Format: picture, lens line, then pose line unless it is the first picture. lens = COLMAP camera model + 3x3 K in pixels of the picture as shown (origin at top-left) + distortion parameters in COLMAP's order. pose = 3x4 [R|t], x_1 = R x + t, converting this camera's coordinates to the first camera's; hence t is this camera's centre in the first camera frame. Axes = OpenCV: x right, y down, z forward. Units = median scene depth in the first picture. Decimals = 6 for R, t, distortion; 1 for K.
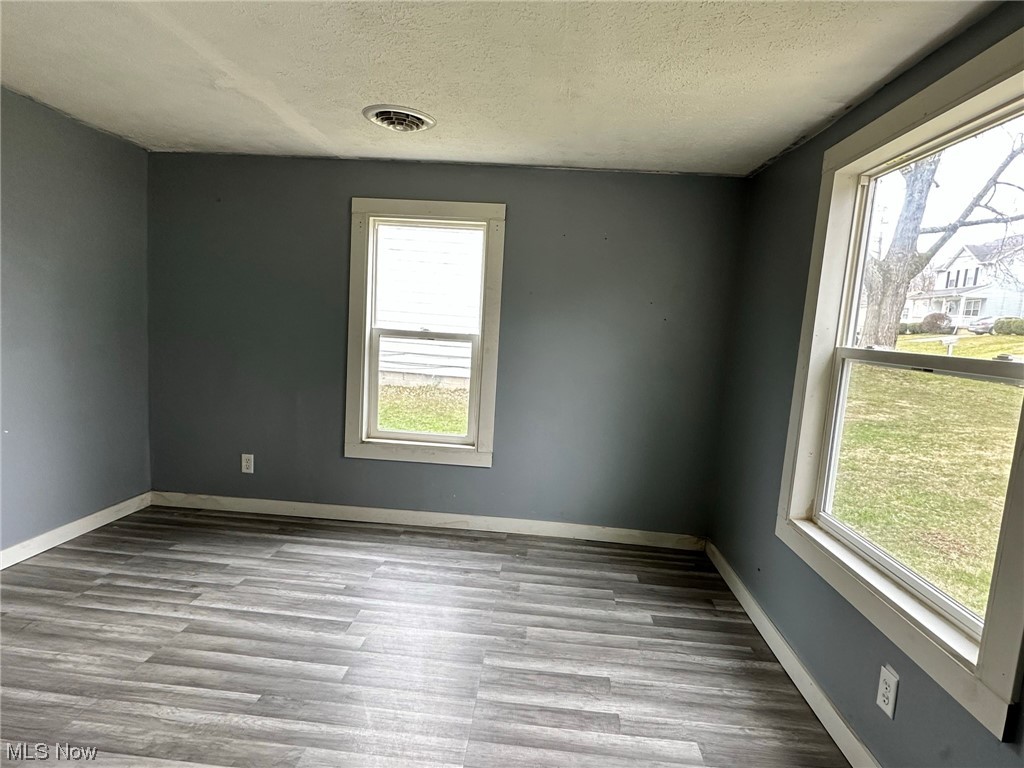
lens RADIAL K [[572.3, 0, 509.8], [0, 572.3, 384.2], [0, 0, 1]] dist [-0.003532, -0.001873]
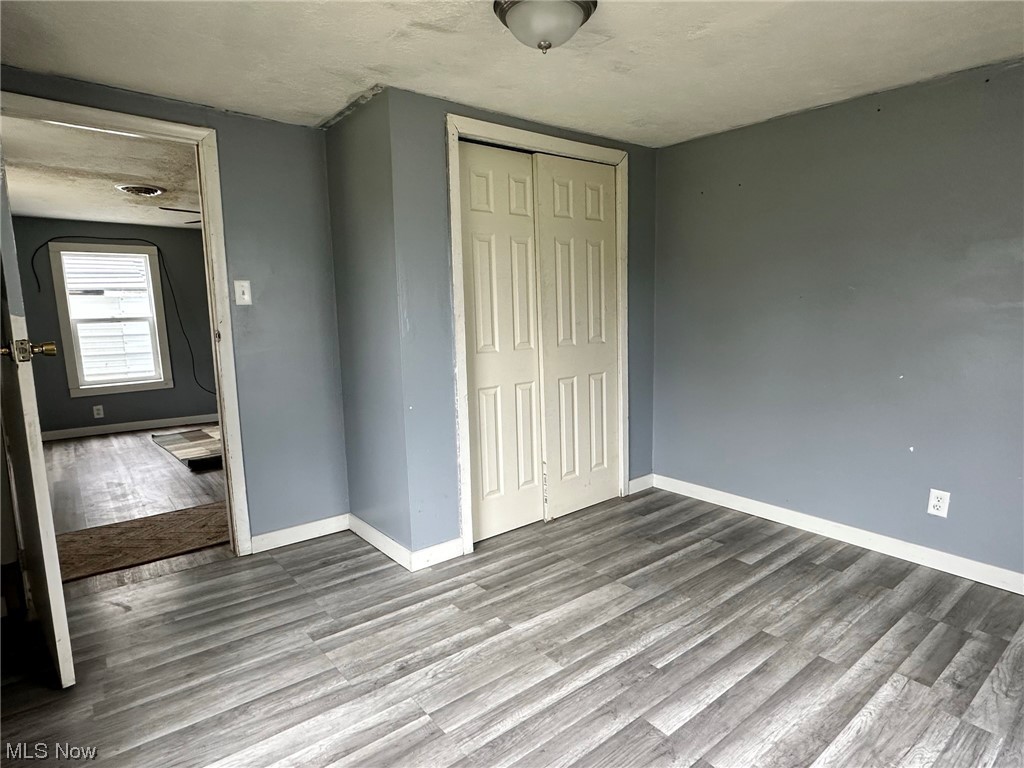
lens RADIAL K [[572.3, 0, 511.3], [0, 572.3, 386.7], [0, 0, 1]] dist [-0.003532, -0.001873]
pose [[-0.729051, 0.032444, -0.683690, 0.376591], [-0.117724, 0.978047, 0.171946, -0.072453], [0.674259, 0.205844, -0.709227, 1.276508]]
